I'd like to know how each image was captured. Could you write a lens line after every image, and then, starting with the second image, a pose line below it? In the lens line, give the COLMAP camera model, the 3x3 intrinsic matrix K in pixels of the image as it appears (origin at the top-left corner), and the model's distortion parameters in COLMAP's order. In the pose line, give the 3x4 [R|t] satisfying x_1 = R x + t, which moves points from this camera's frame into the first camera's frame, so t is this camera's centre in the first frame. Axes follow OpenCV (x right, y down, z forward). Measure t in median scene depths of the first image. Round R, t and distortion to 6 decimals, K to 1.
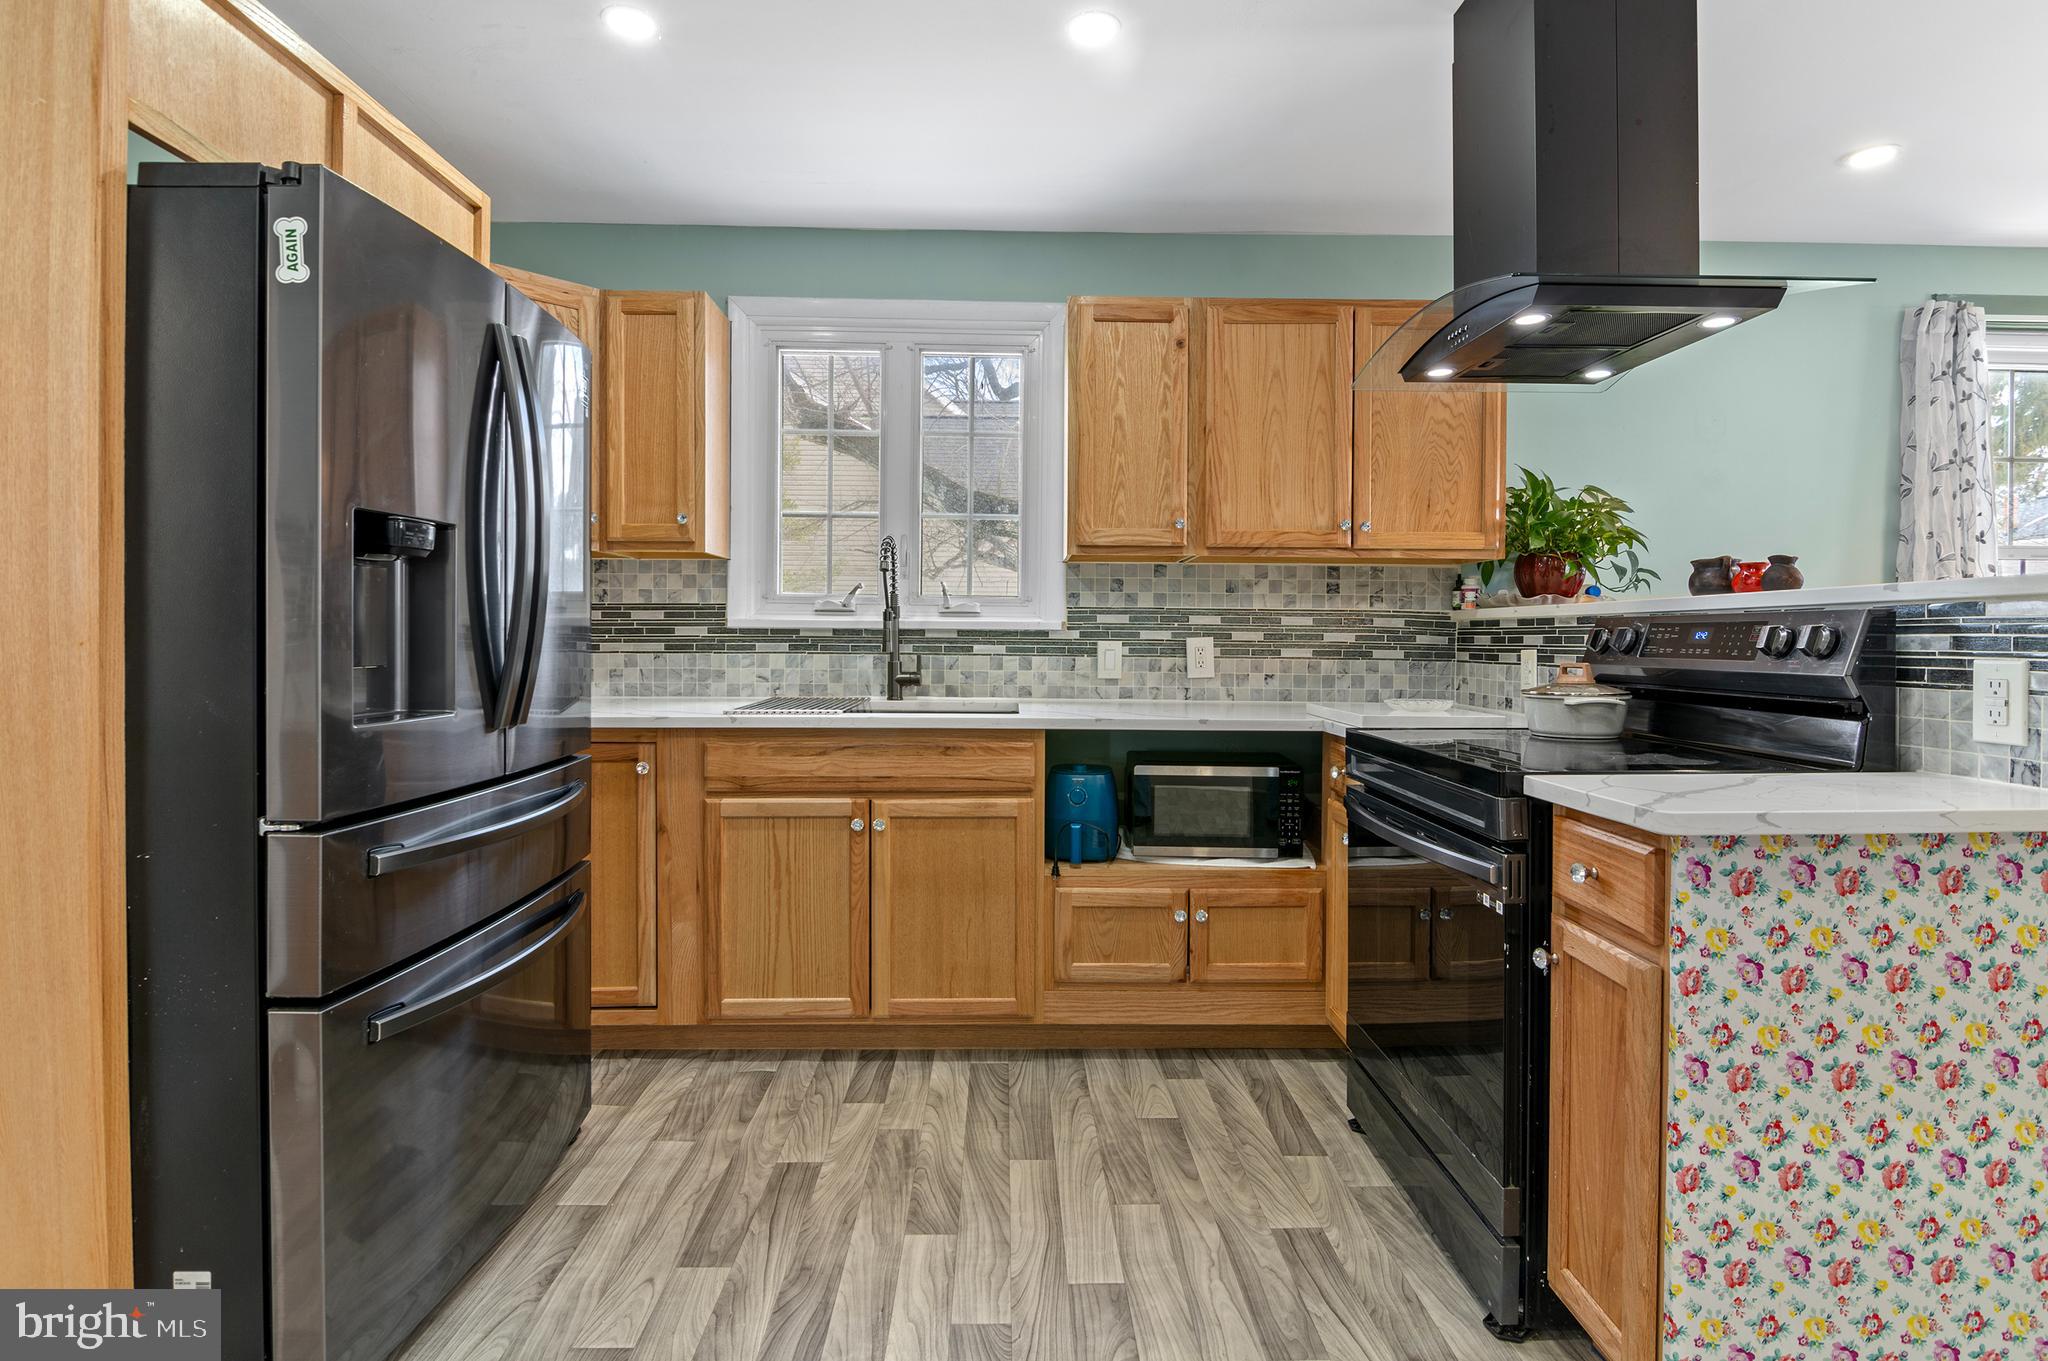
lens RADIAL K [[1001.7, 0, 1030.4], [0, 1001.7, 641.5], [0, 0, 1]] dist [0.000417, -0.008918]
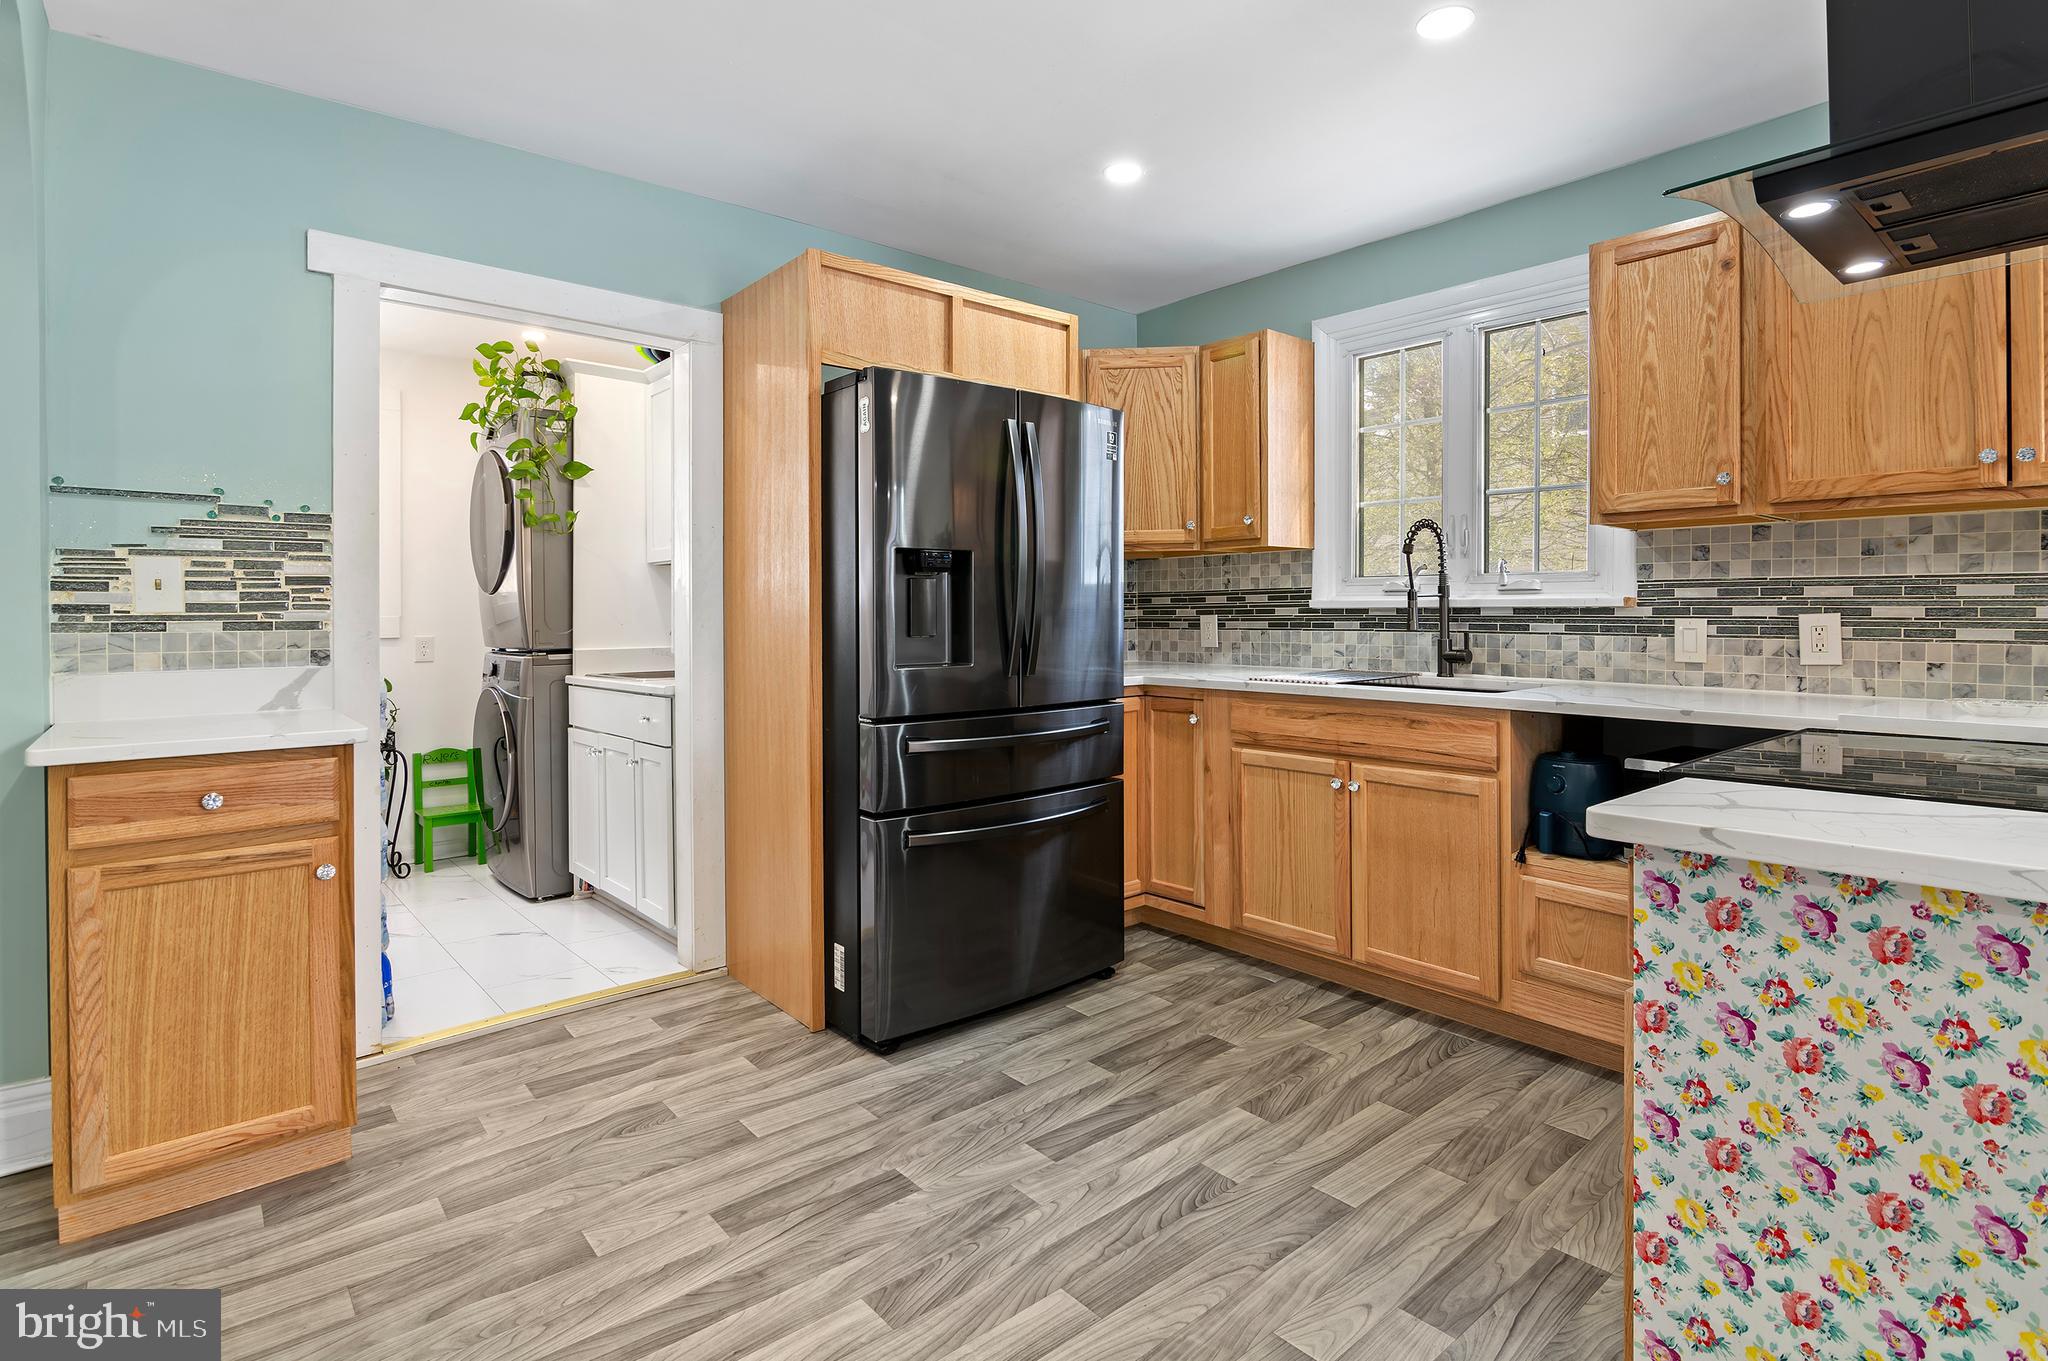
lens RADIAL K [[1008.1, 0, 1034.1], [0, 1008.1, 610.8], [0, 0, 1]] dist [-0.000633, -0.007593]
pose [[0.633176, -0.009173, -0.773953, 0.432415], [0.002445, 0.999948, -0.009852, -0.000108], [0.774004, 0.004346, 0.633166, 0.018424]]
